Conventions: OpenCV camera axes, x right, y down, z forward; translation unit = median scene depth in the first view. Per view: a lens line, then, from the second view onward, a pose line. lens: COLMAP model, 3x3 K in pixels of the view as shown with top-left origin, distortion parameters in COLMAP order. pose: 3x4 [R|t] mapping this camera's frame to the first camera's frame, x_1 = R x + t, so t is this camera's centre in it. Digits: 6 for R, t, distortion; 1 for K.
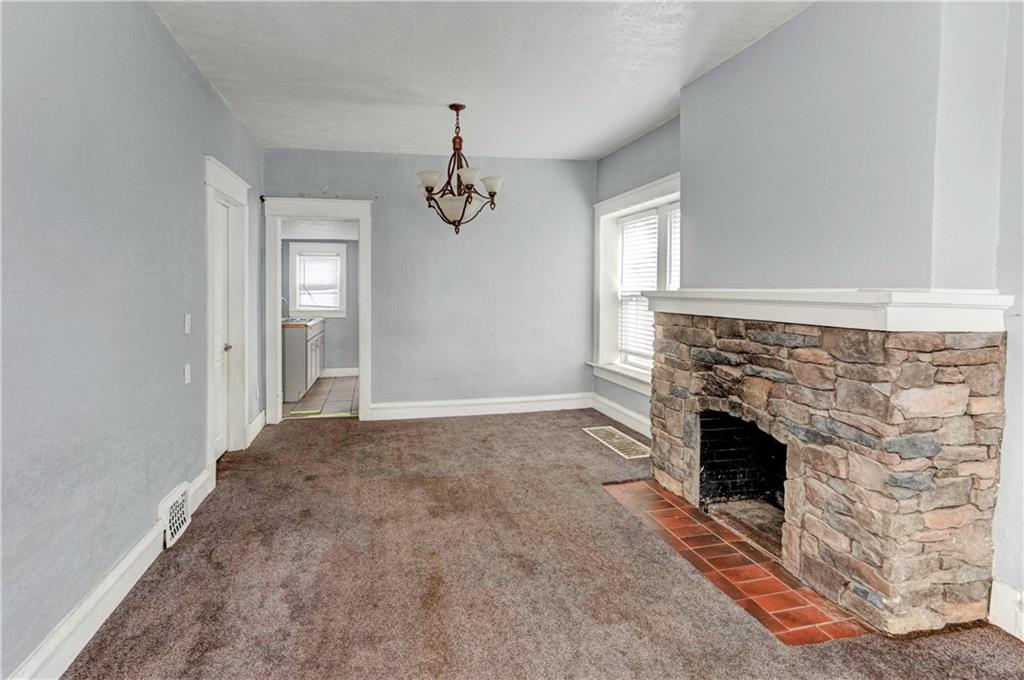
lens RADIAL K [[495.6, 0, 480.2], [0, 495.6, 307.2], [0, 0, 1]] dist [0.006142, -0.006137]
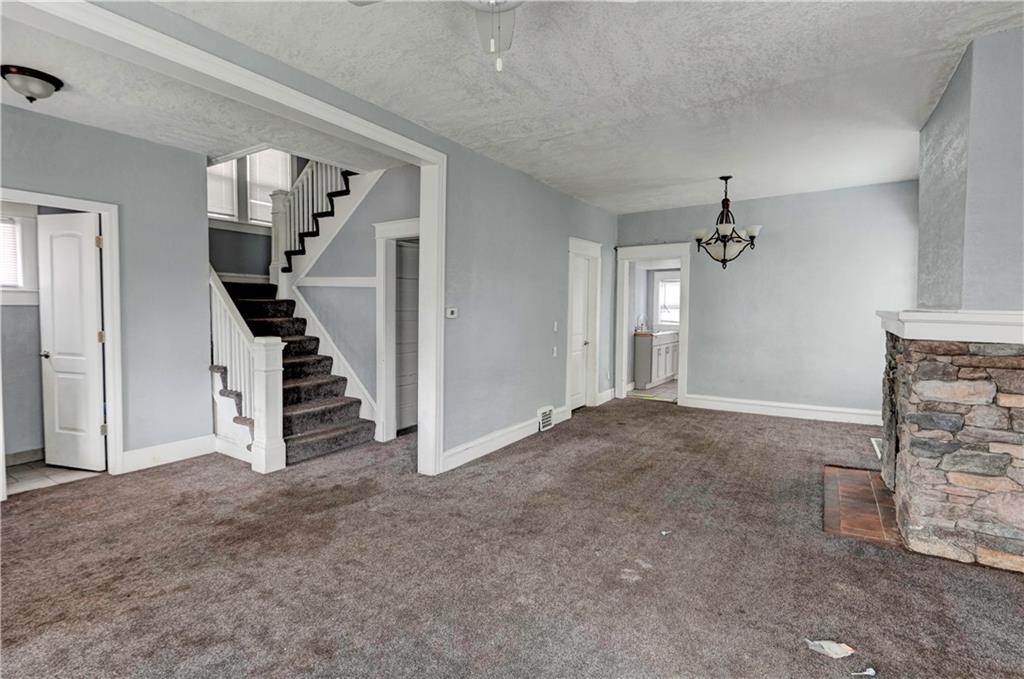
lens RADIAL K [[495.6, 0, 507.8], [0, 495.6, 333.7], [0, 0, 1]] dist [0.006142, -0.006137]
pose [[0.728883, 0.036162, -0.683683, 0.694039], [-0.024448, 0.999342, 0.026793, 0.016203], [0.684202, -0.002815, 0.729288, -0.633398]]
